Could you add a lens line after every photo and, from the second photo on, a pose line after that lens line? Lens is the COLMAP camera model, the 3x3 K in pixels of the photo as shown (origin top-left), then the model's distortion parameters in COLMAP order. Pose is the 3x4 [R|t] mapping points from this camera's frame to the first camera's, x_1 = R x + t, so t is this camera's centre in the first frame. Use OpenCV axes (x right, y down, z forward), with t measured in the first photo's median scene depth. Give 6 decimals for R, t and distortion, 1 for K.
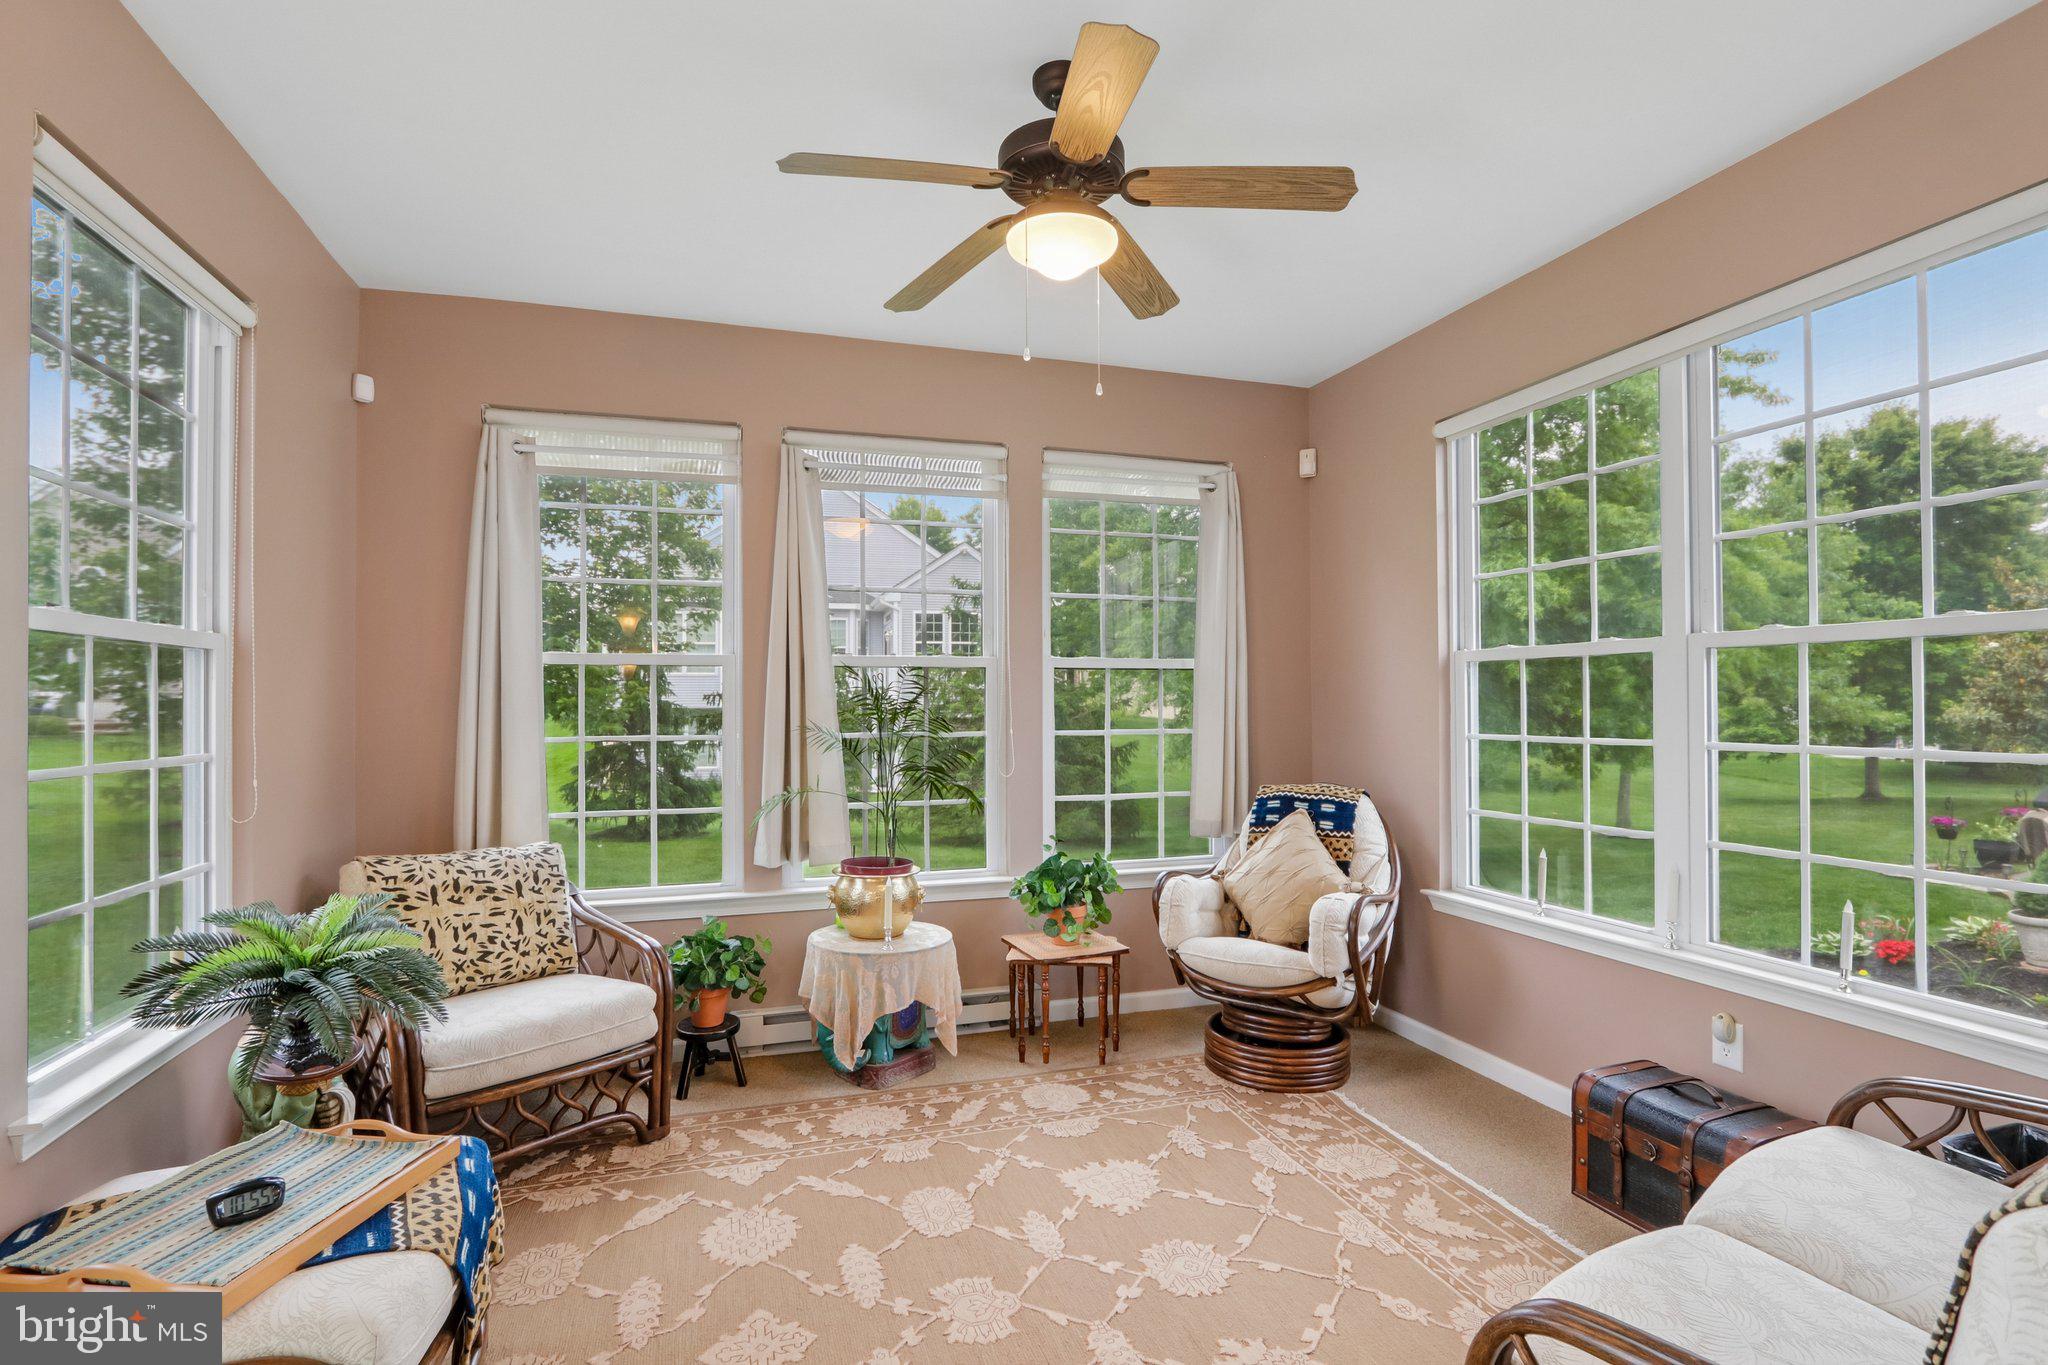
lens RADIAL K [[942.8, 0, 1026.4], [0, 942.8, 681.9], [0, 0, 1]] dist [-0.020558, 0.003973]
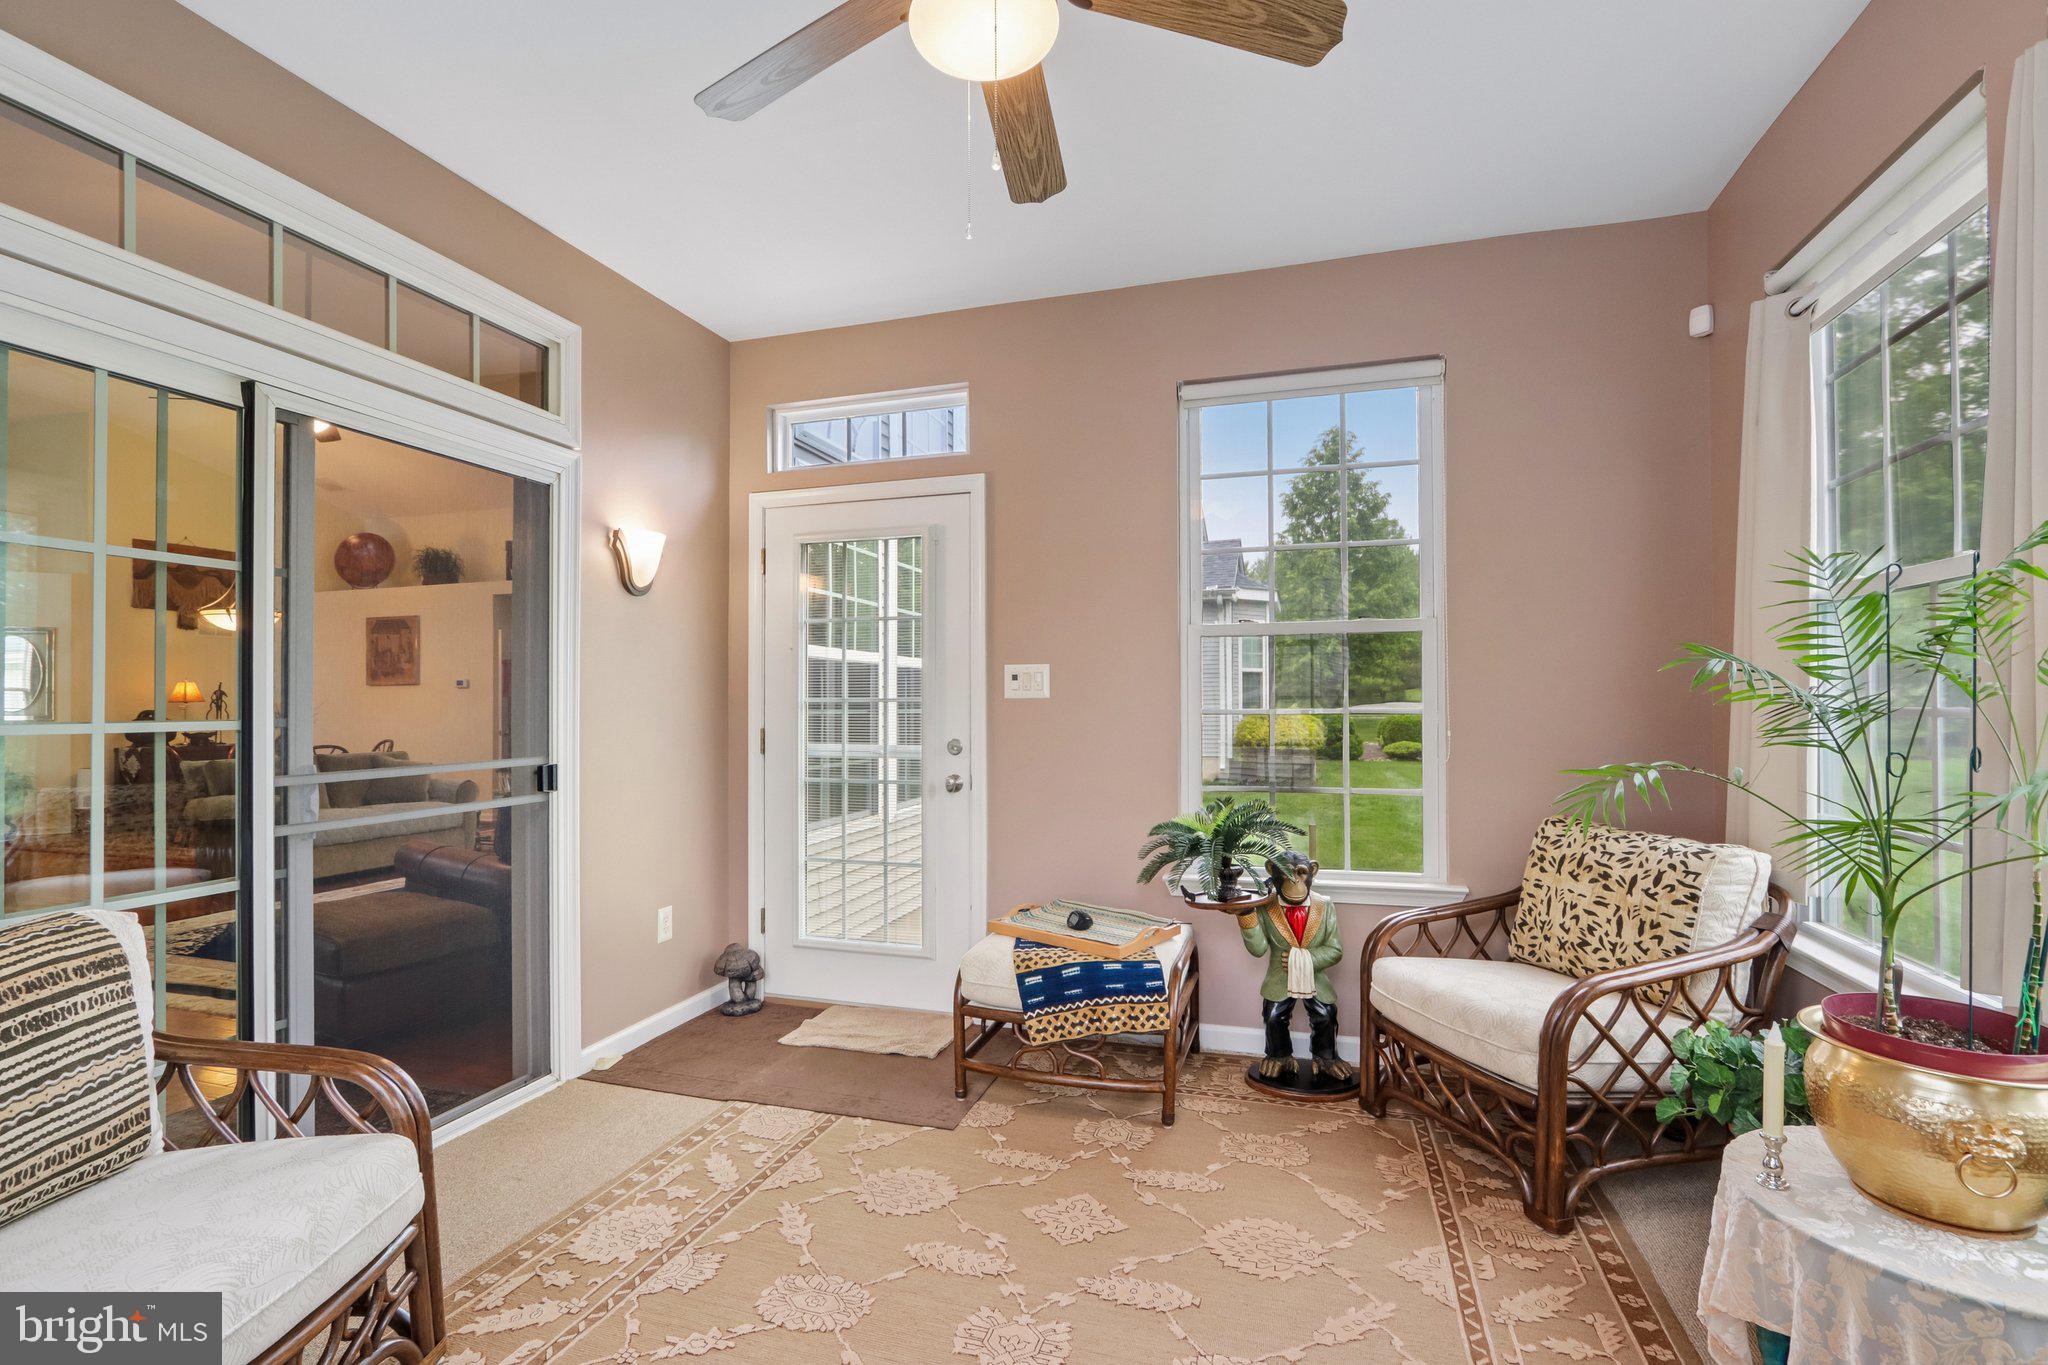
lens RADIAL K [[942.8, 0, 1032.7], [0, 942.8, 698.4], [0, 0, 1]] dist [-0.020558, 0.003973]
pose [[-0.558829, -0.020036, -0.829041, 0.446789], [-0.002819, 0.999748, -0.022262, 0.077897], [0.829278, -0.010104, -0.558745, 1.040284]]
